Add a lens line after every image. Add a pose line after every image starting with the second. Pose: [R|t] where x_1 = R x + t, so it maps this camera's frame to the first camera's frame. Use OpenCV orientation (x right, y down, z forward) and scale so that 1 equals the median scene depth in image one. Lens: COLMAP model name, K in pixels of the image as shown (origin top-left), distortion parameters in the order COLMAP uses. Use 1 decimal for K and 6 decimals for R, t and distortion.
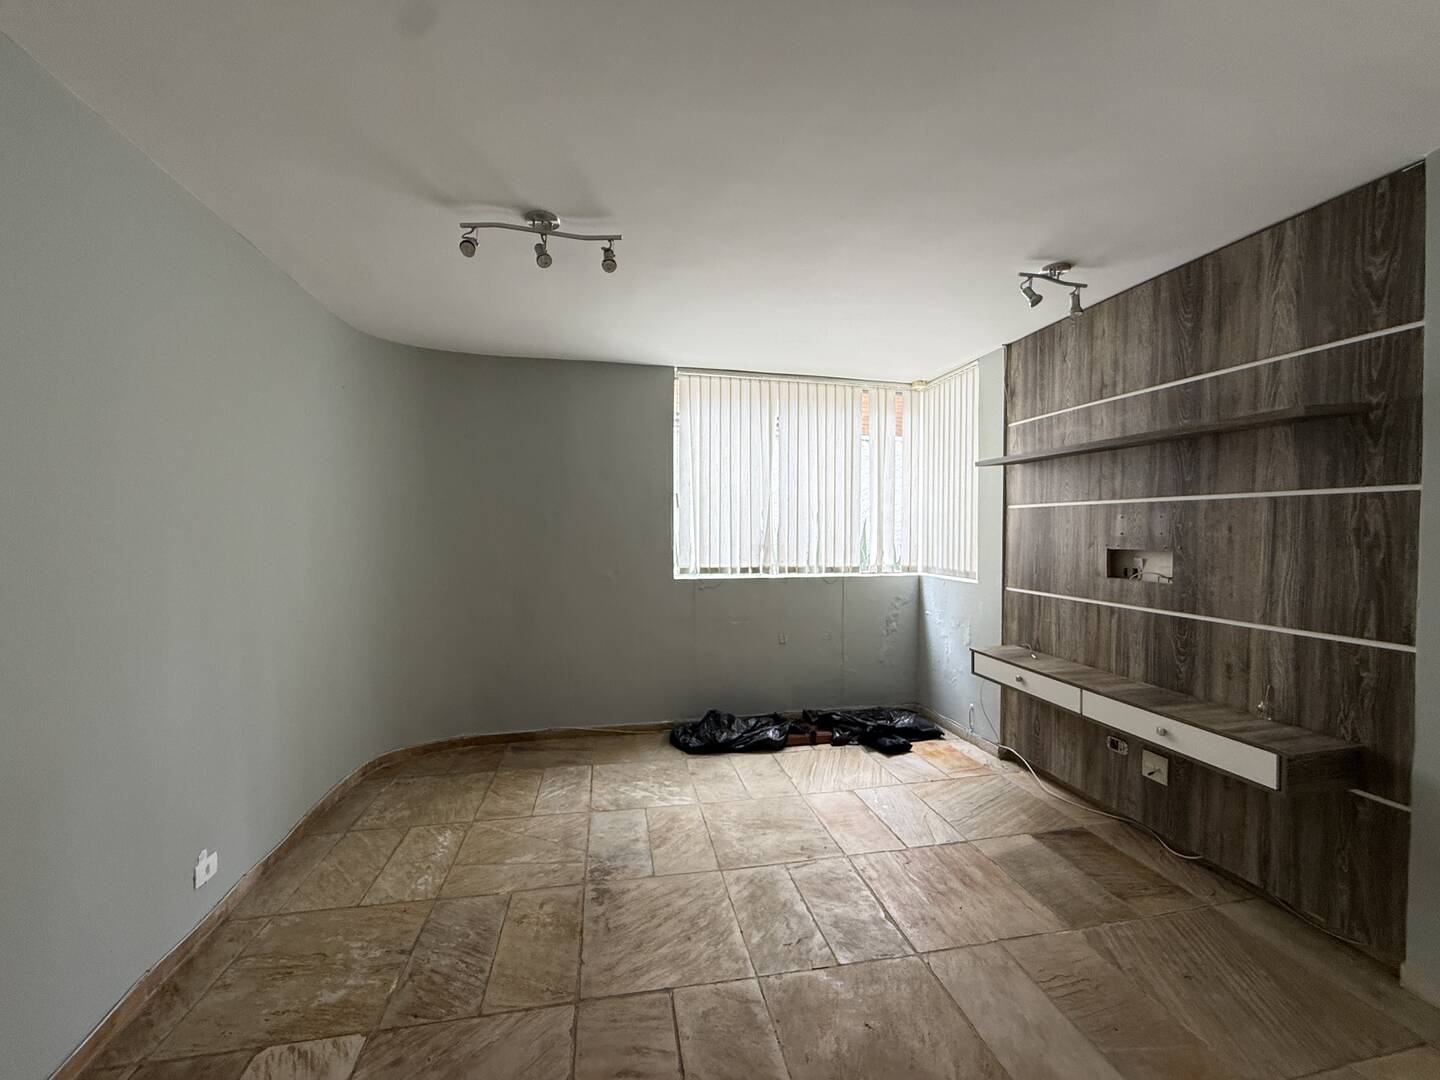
lens RADIAL K [[573.8, 0, 717.5], [0, 573.8, 541.2], [0, 0, 1]] dist [-0.001651, 0.000363]
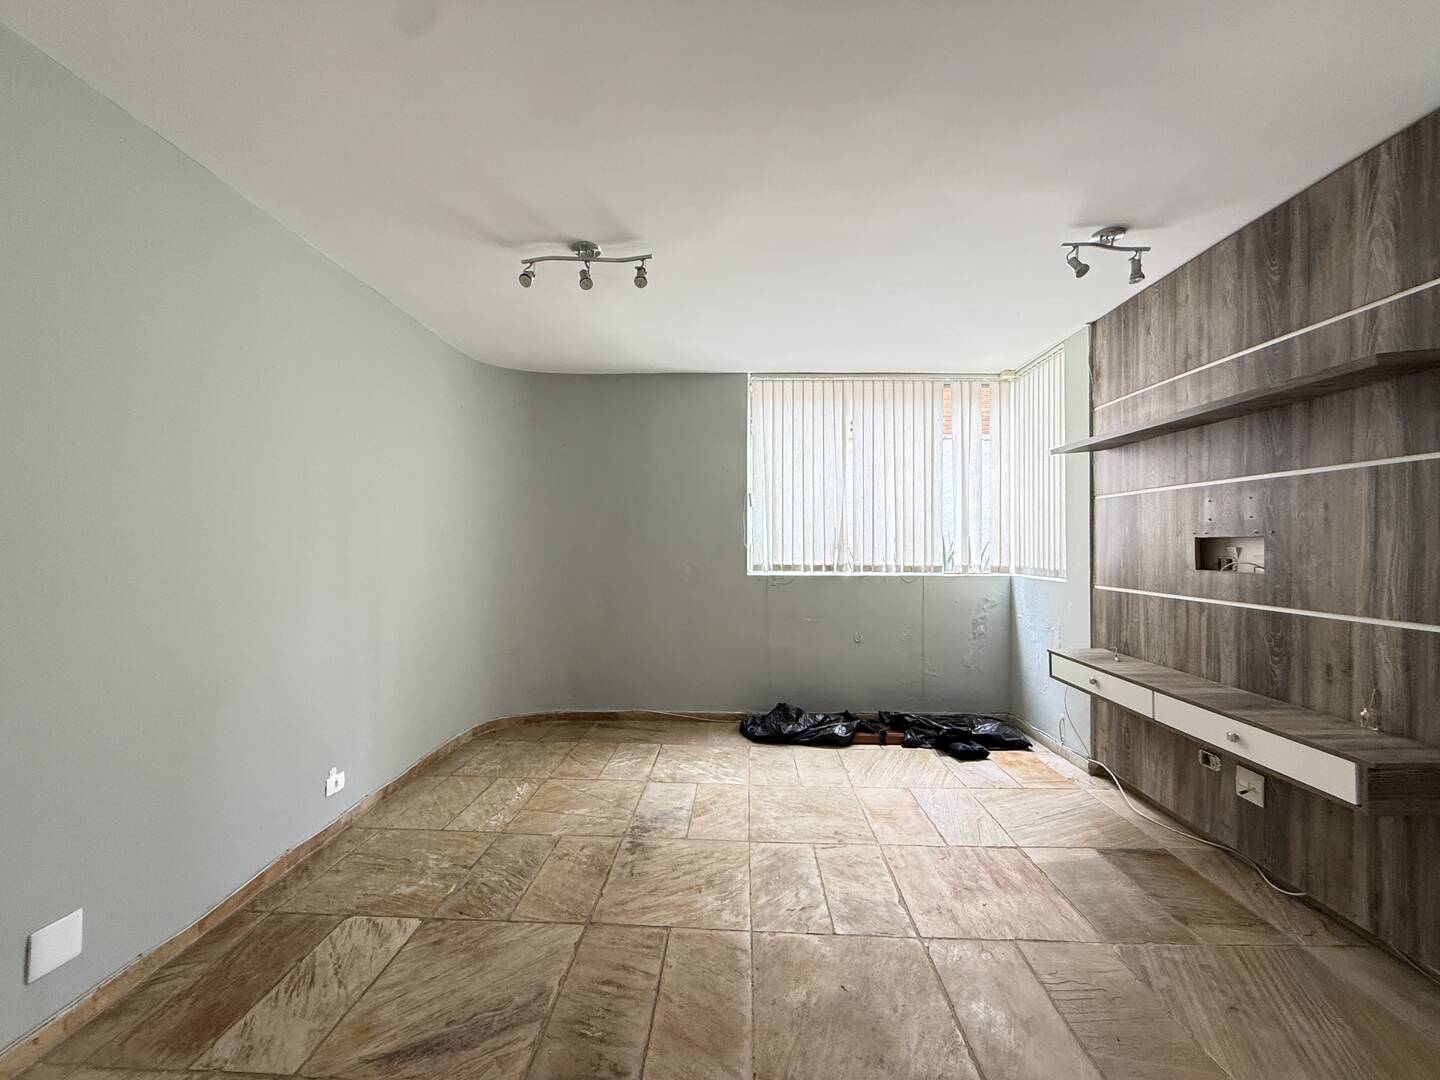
lens RADIAL K [[573.8, 0, 720.8], [0, 573.8, 542.3], [0, 0, 1]] dist [-0.001651, 0.000363]
pose [[0.972192, -0.002240, -0.234176, 0.203004], [-0.003834, 0.999668, -0.025481, 0.054770], [0.234155, 0.025670, 0.971860, -0.045032]]
